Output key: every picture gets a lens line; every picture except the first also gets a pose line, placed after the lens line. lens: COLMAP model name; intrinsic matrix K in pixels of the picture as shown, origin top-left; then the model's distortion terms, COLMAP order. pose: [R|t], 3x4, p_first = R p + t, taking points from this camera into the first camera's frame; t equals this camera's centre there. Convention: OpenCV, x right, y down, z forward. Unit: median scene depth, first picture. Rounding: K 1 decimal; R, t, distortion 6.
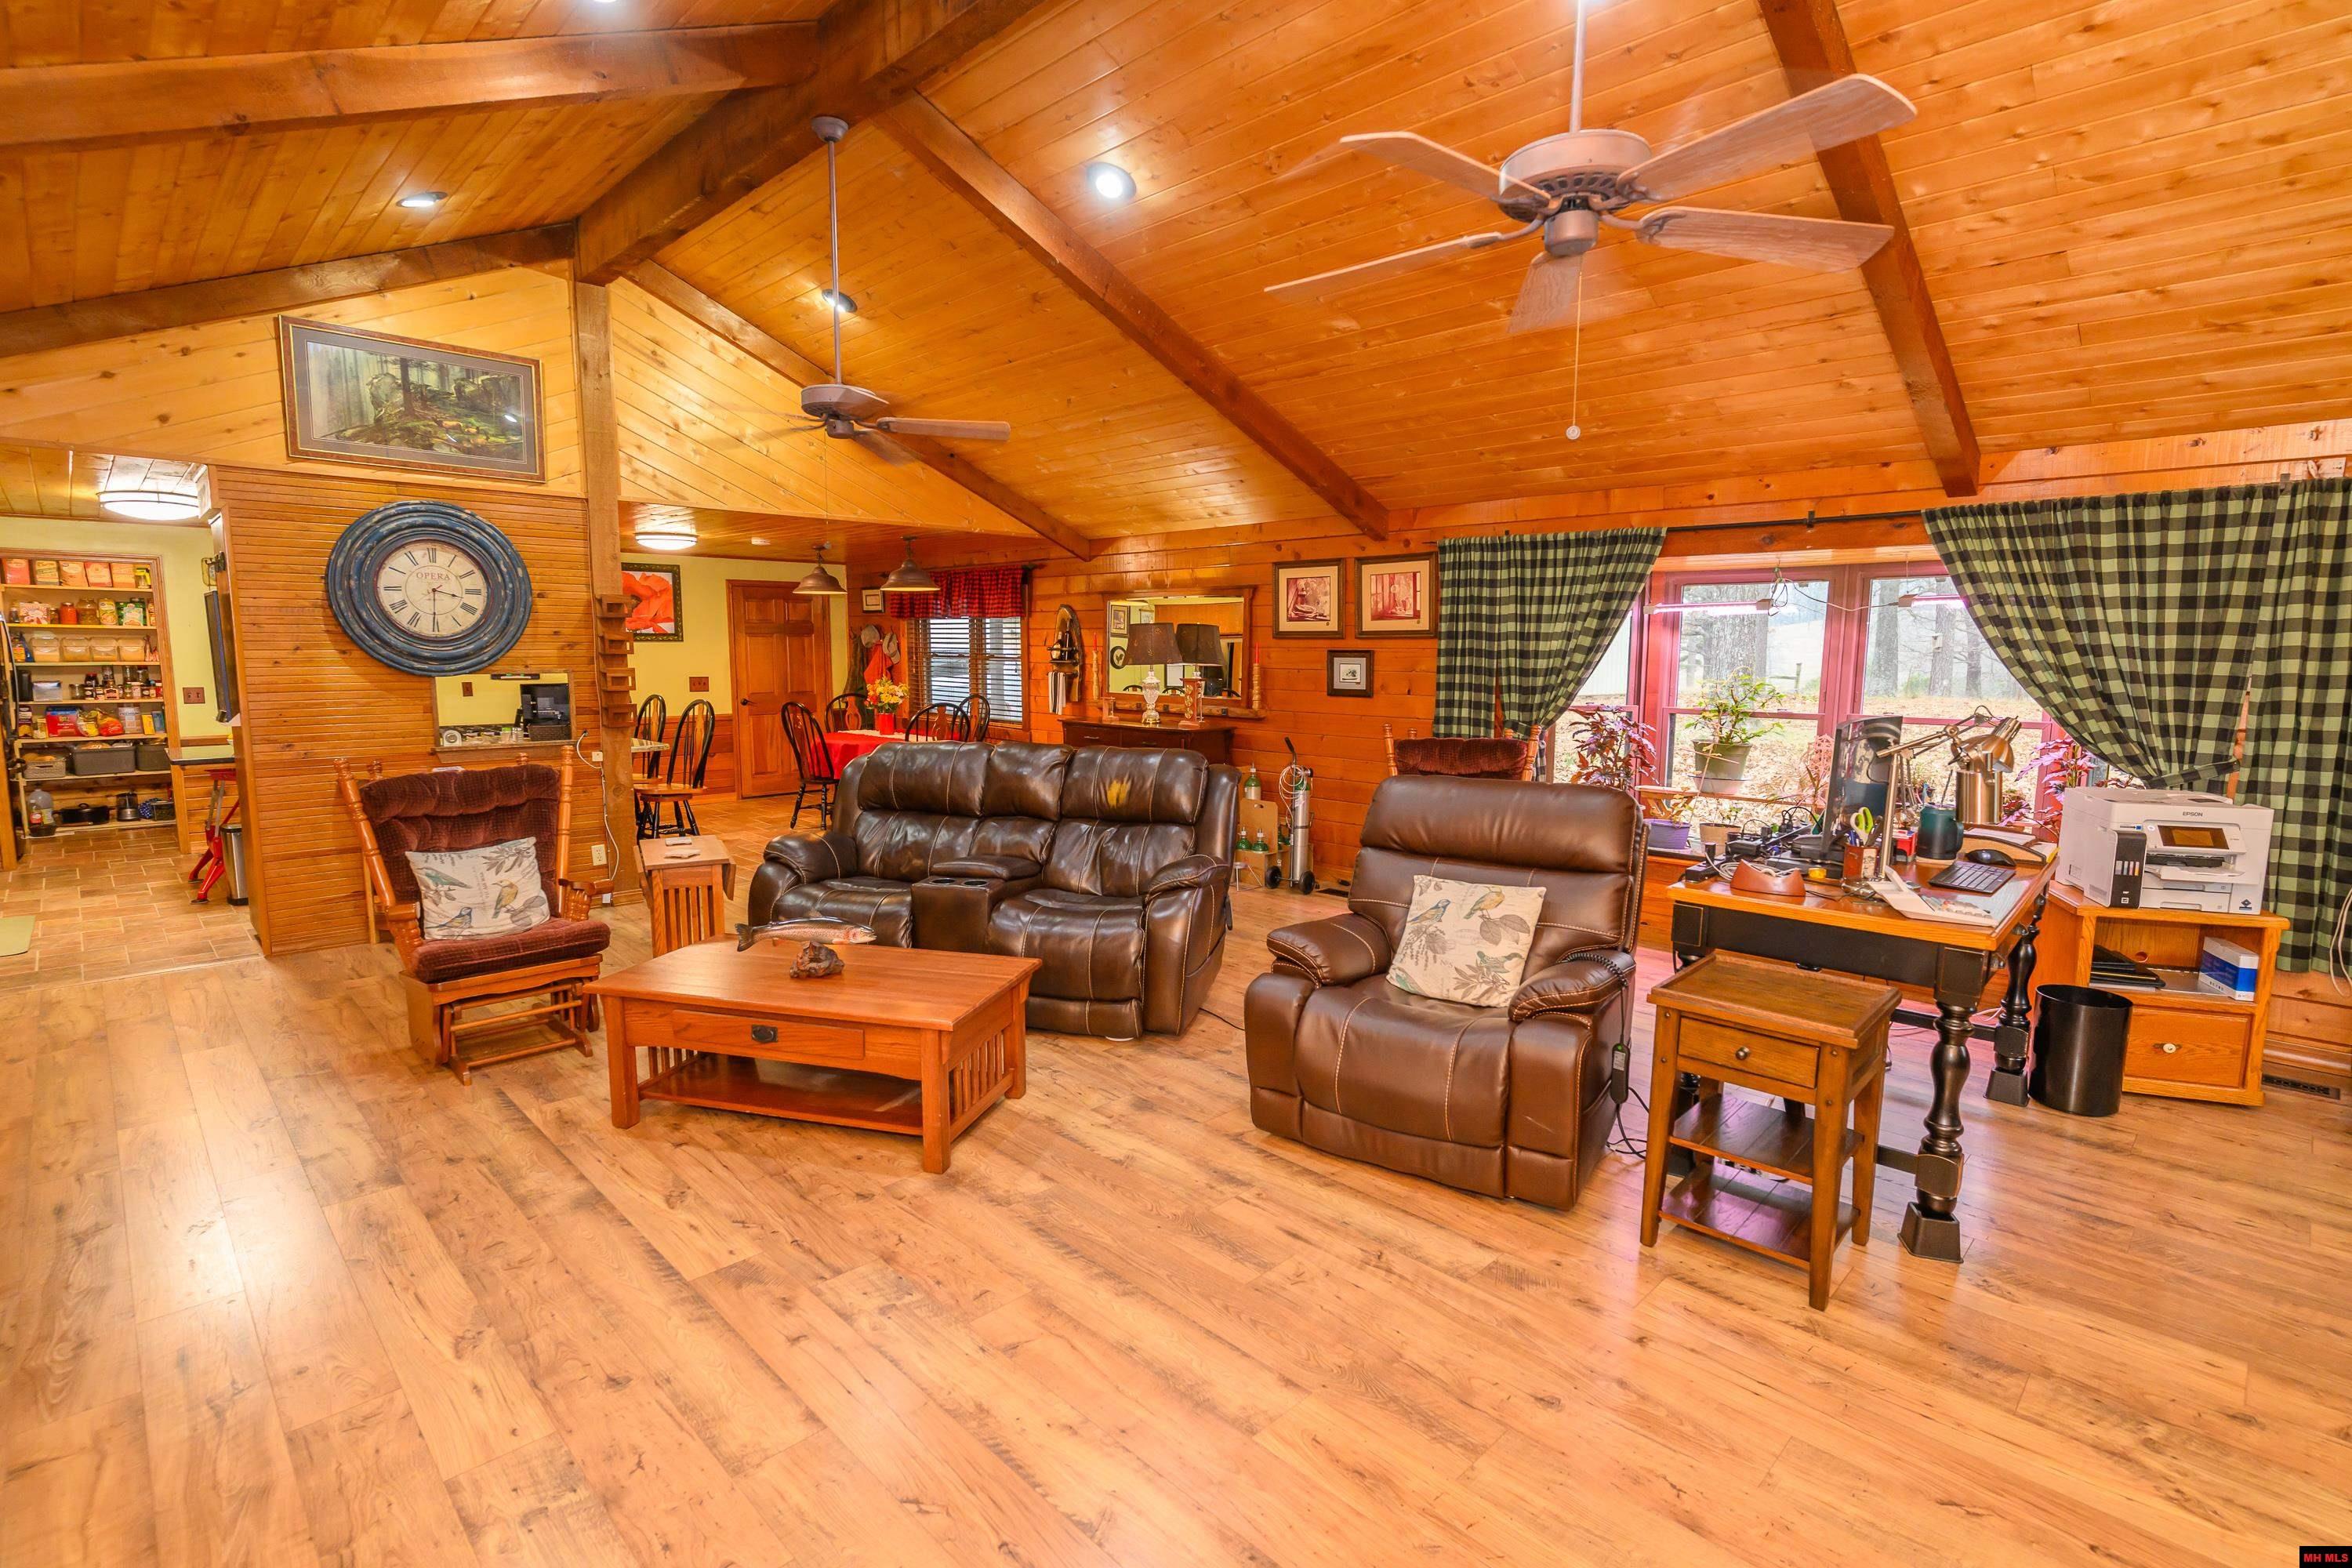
lens RADIAL K [[1121.2, 0, 1162.8], [0, 1121.2, 780.4], [0, 0, 1]] dist [-0.002004, 0.002012]
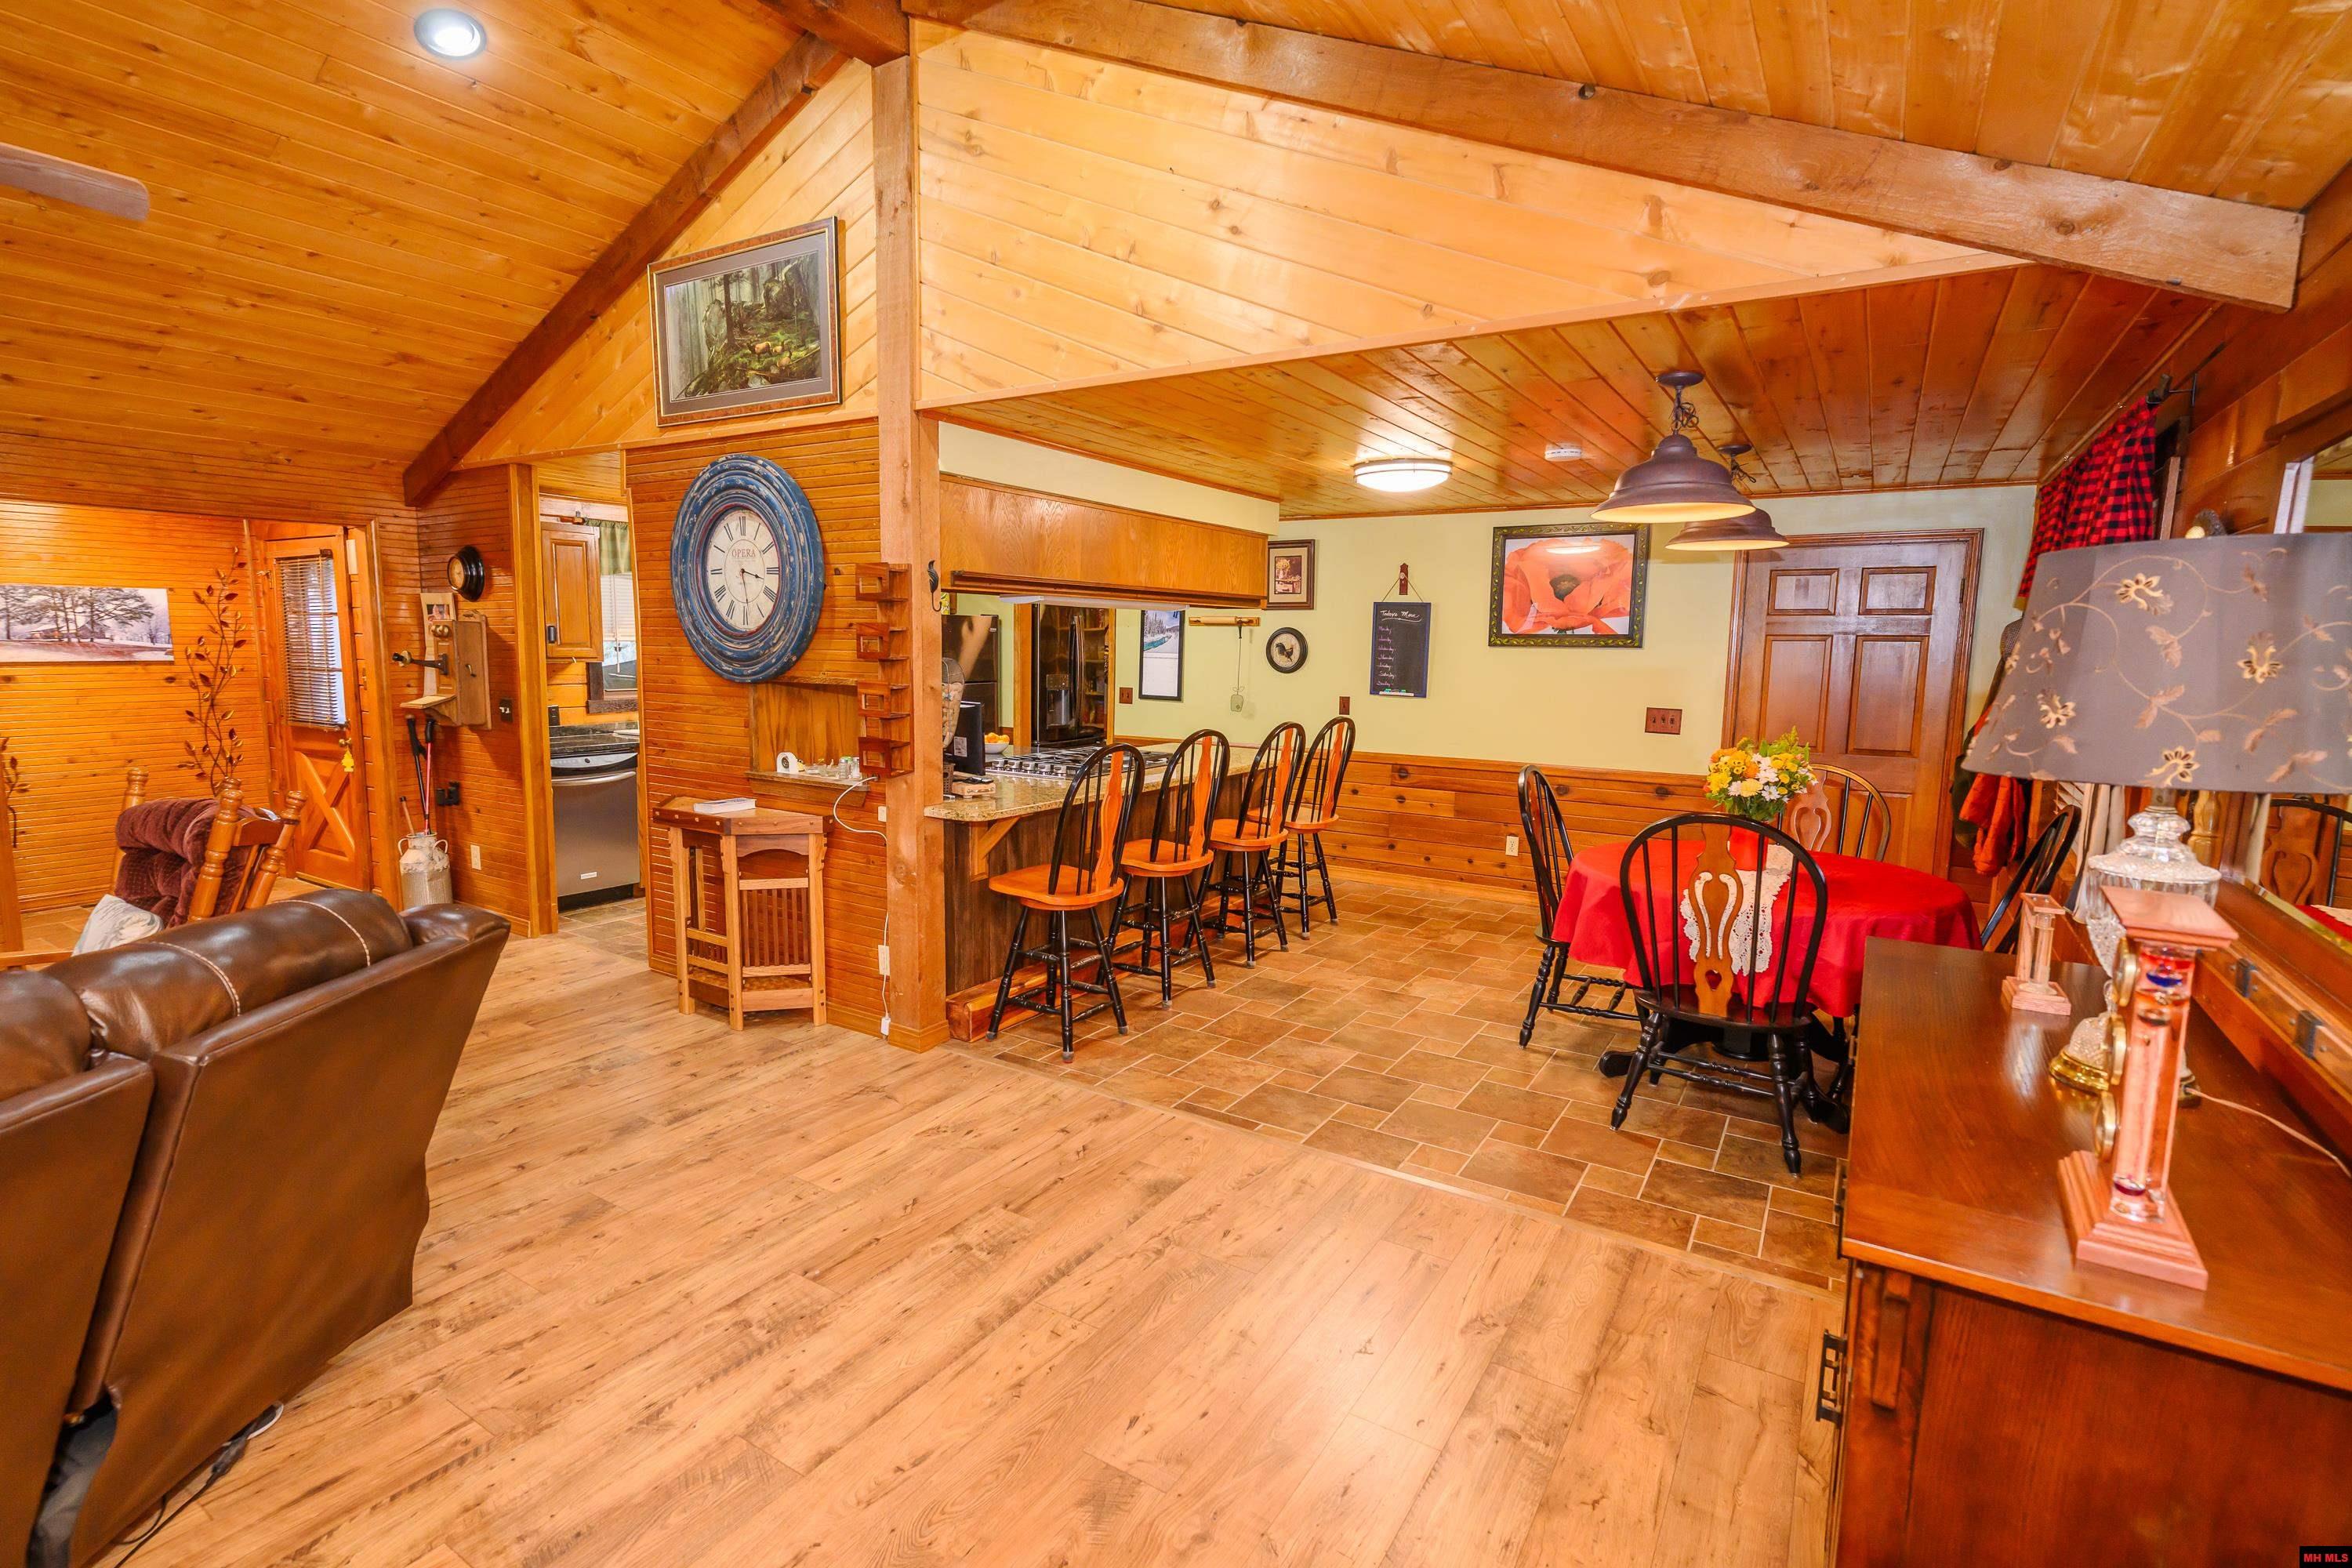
lens RADIAL K [[1121.2, 0, 1159.5], [0, 1121.2, 771.4], [0, 0, 1]] dist [-0.002004, 0.002012]
pose [[0.229872, 0.111863, -0.966771, 0.173763], [-0.130551, 0.987938, 0.083271, -0.129769], [0.964425, 0.107072, 0.241703, 1.062461]]
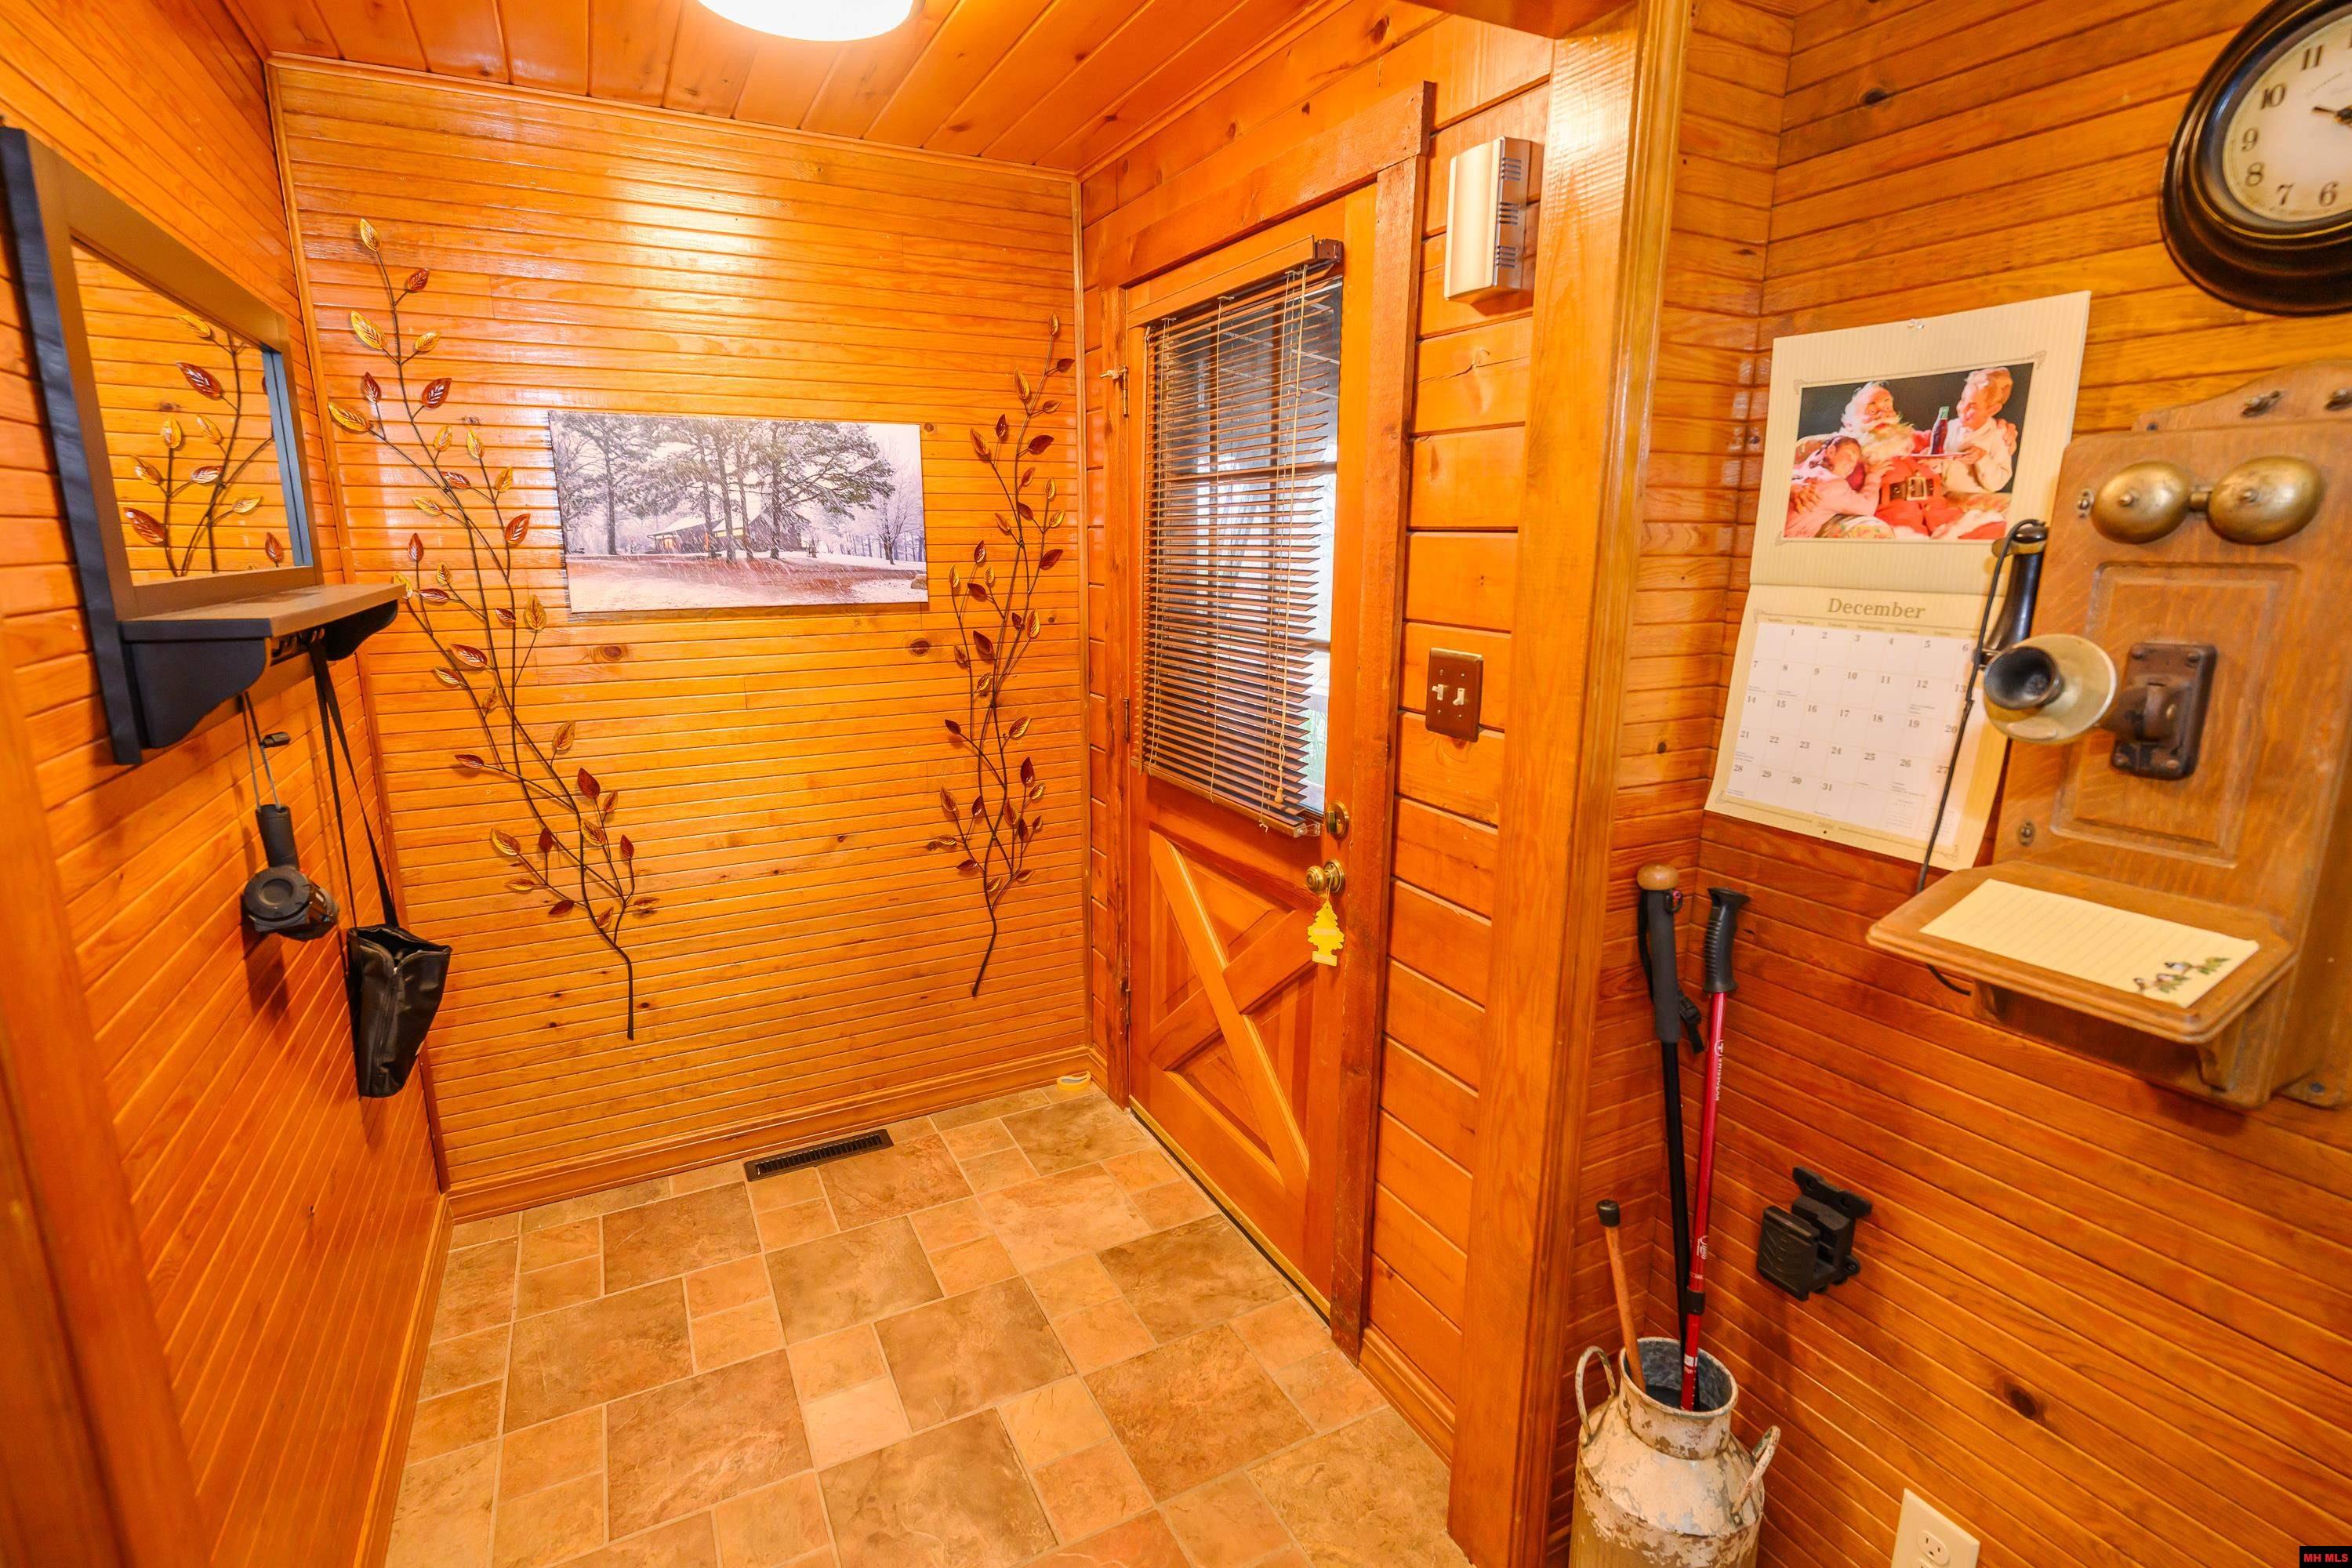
lens RADIAL K [[1121.2, 0, 1146.7], [0, 1121.2, 755.2], [0, 0, 1]] dist [-0.002004, 0.002012]
pose [[-0.299071, 0.179066, -0.937279, -0.687779], [-0.121600, 0.967075, 0.223559, -0.073540], [0.946451, 0.180833, -0.267450, 0.613817]]
